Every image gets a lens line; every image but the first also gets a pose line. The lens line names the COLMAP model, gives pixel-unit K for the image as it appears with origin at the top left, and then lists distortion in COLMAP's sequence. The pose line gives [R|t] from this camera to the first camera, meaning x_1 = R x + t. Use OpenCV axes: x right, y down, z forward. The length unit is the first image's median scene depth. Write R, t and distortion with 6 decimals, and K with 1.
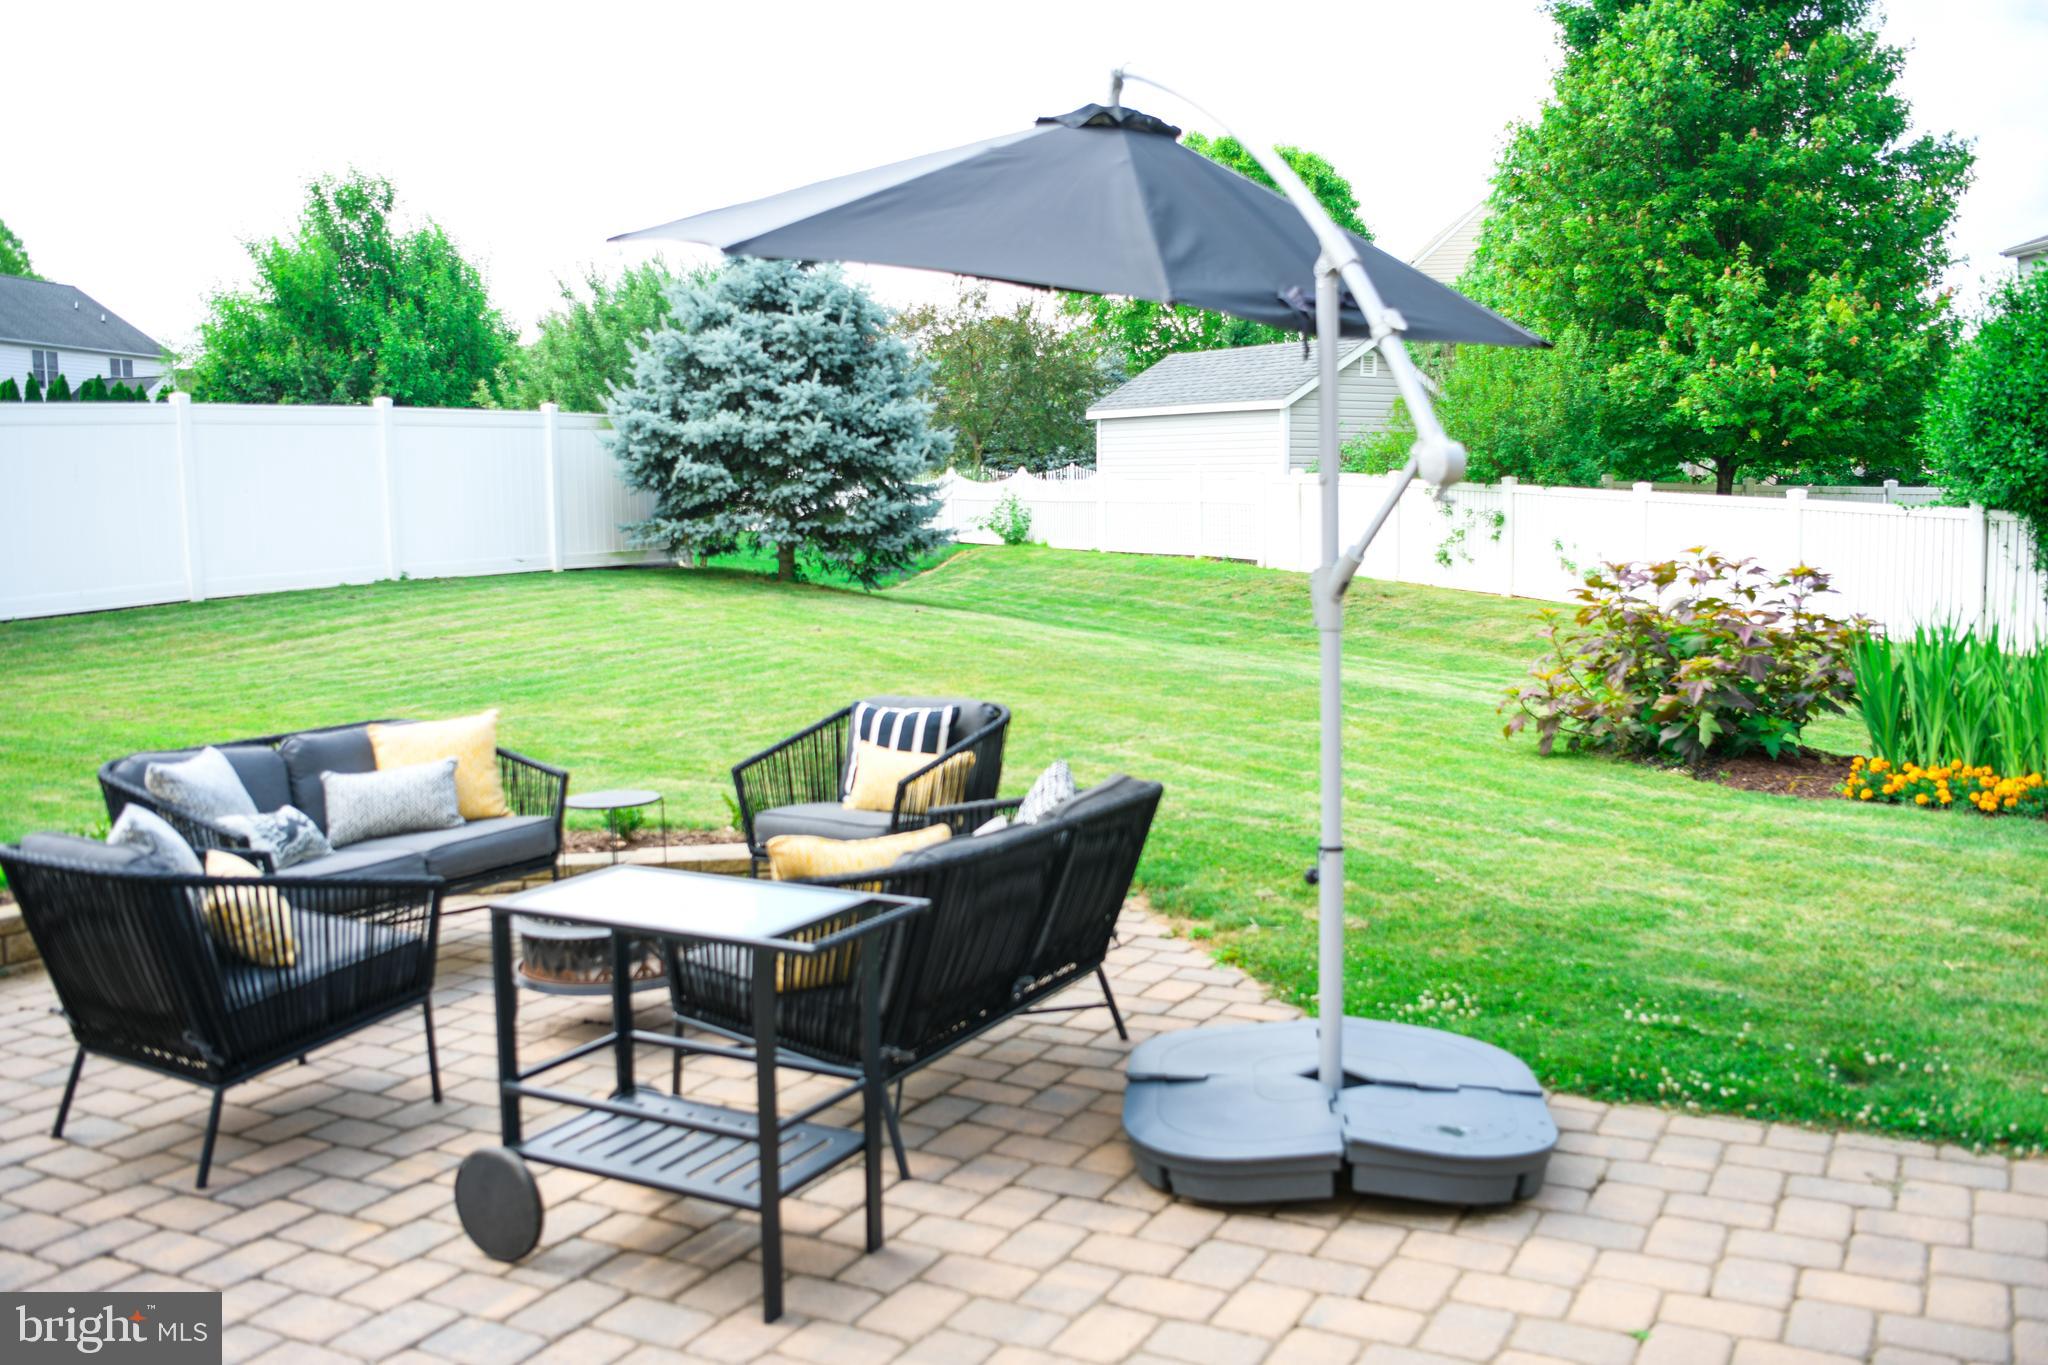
lens RADIAL K [[1794.7, 0, 1024.0], [0, 1794.7, 682.5], [0, 0, 1]] dist [-0.011032, 0.000491]
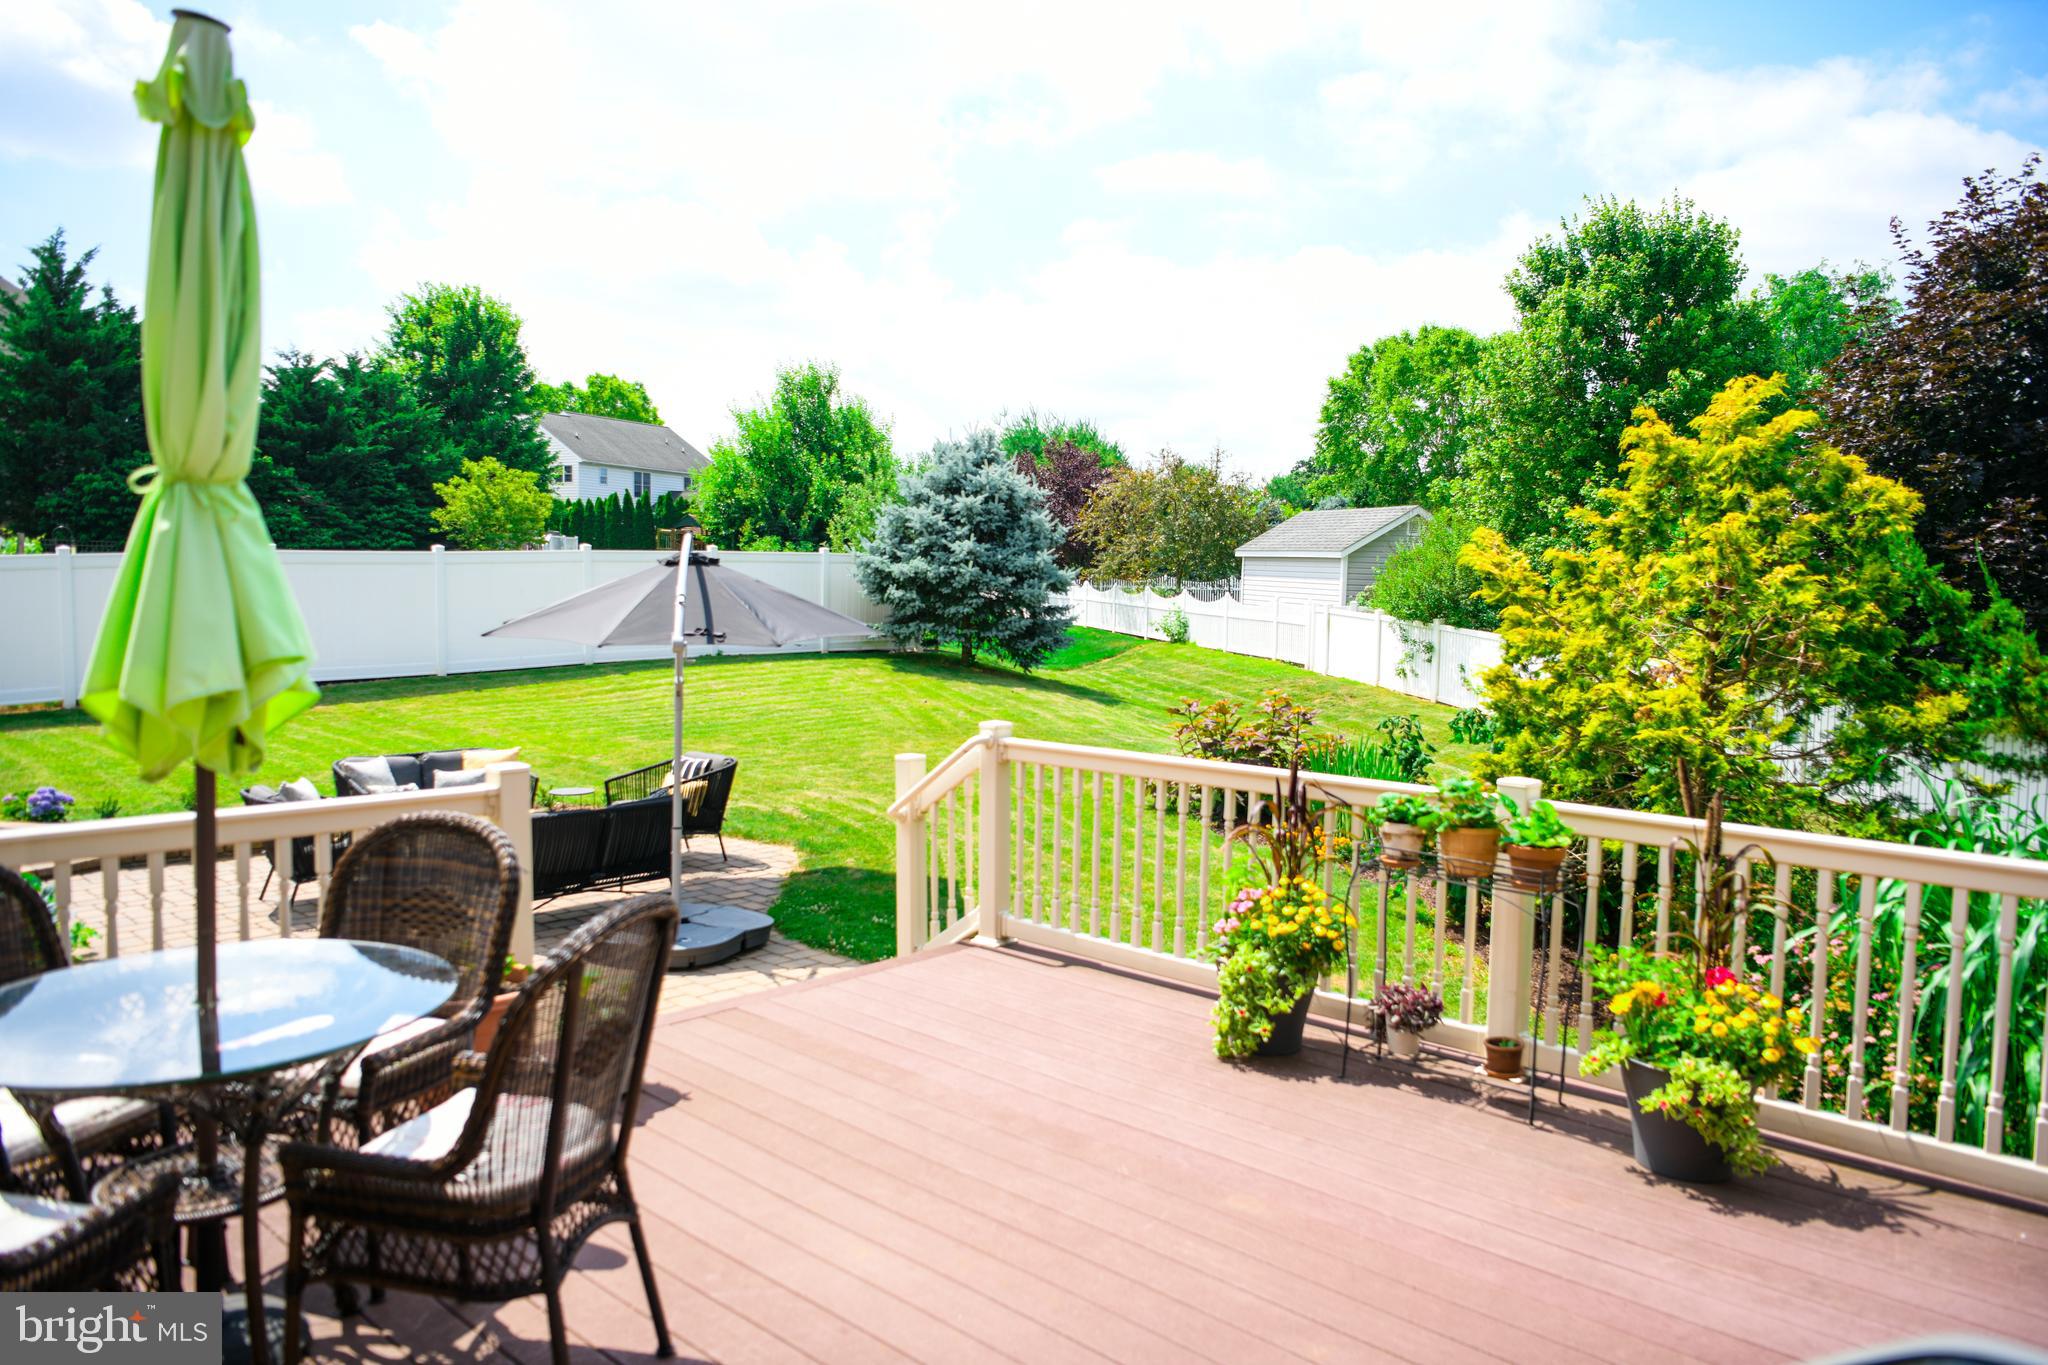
lens RADIAL K [[1405.0, 0, 1024.0], [0, 1405.0, 682.5], [0, 0, 1]] dist [-0.005596, -0.001564]
pose [[0.967055, 0.050928, -0.249422, 0.233752], [-0.058301, 0.998051, -0.022255, -0.019739], [0.247802, 0.036063, 0.968139, -0.165863]]
